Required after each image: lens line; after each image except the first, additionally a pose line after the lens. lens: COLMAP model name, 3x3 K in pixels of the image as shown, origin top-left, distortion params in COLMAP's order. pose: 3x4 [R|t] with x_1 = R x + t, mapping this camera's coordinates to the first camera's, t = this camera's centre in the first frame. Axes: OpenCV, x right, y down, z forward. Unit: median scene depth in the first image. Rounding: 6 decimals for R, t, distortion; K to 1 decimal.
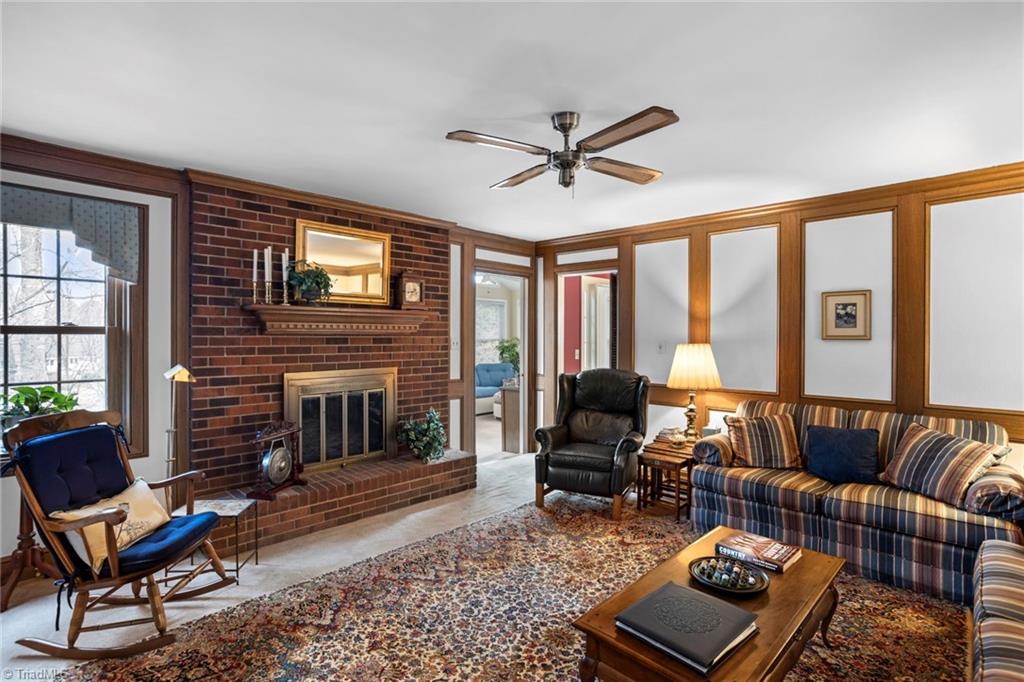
lens RADIAL K [[493.7, 0, 513.6], [0, 493.7, 334.4], [0, 0, 1]] dist [-0.001053, 0.000070]
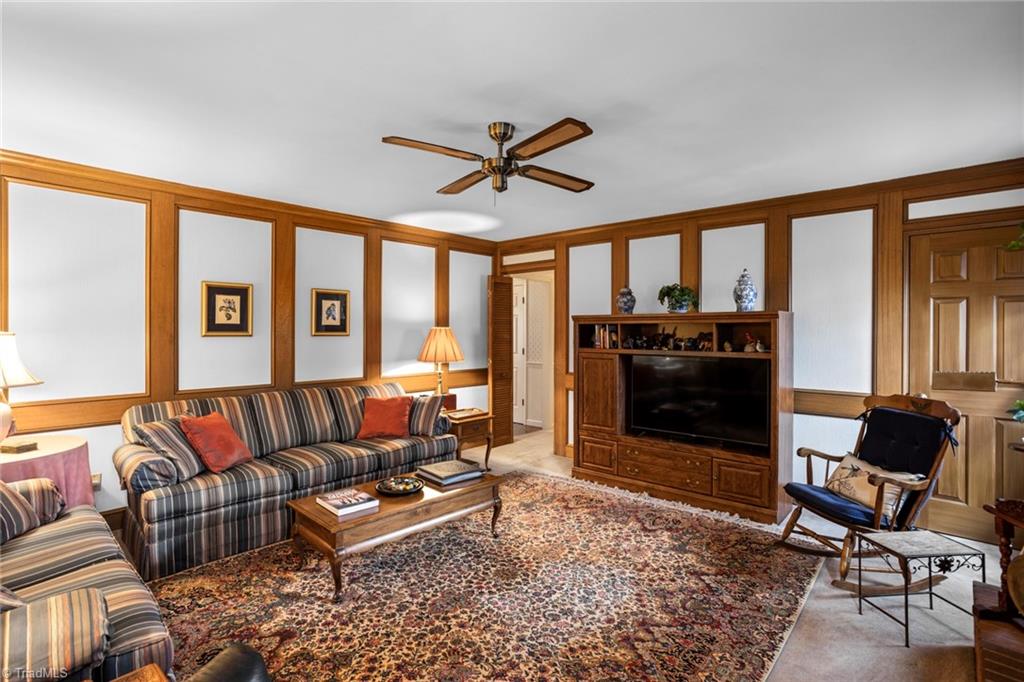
lens RADIAL K [[493.7, 0, 513.6], [0, 493.7, 334.4], [0, 0, 1]] dist [-0.001053, 0.000070]
pose [[-0.999487, -0.007398, -0.031155, 0.101384], [-0.007705, 0.999923, 0.009749, 0.000365], [0.031081, 0.009984, -0.999467, 1.936943]]
